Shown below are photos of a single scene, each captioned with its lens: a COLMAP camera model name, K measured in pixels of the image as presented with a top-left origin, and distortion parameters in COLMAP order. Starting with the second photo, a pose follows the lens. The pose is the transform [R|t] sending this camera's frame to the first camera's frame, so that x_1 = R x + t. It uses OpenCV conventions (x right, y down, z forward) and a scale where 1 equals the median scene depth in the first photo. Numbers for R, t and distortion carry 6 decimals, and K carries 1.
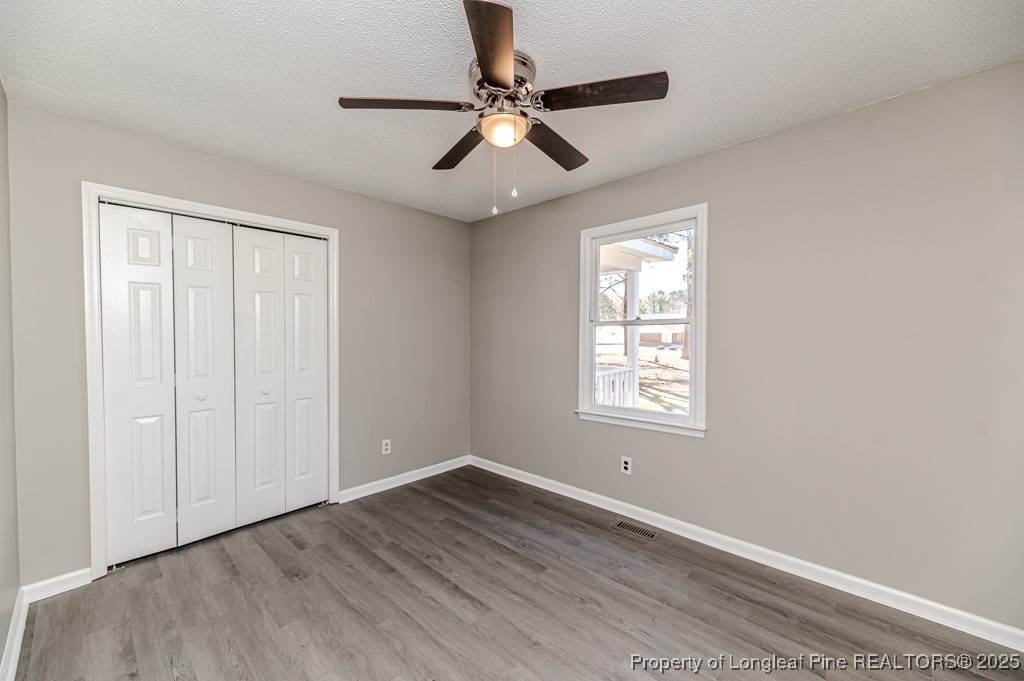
lens RADIAL K [[403.1, 0, 510.8], [0, 403.1, 337.0], [0, 0, 1]] dist [0.019813, -0.006819]
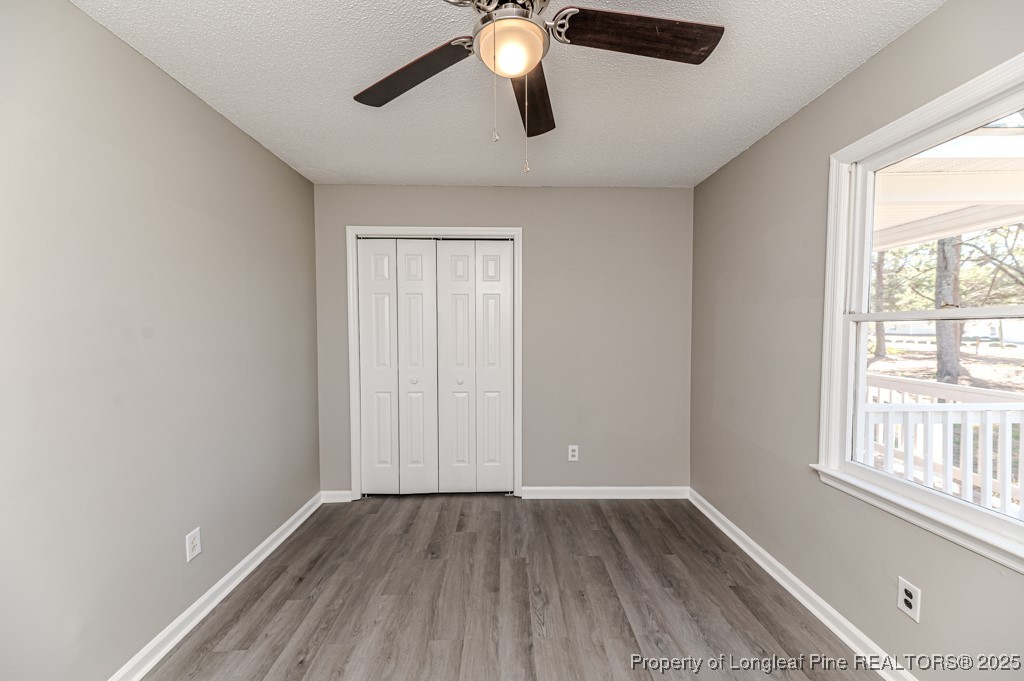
lens RADIAL K [[403.1, 0, 510.8], [0, 403.1, 337.0], [0, 0, 1]] dist [0.019813, -0.006819]
pose [[0.704951, 0.020076, -0.708971, 0.312765], [-0.008699, 0.999769, 0.019662, -0.015867], [0.709202, -0.007694, 0.704963, 0.313237]]
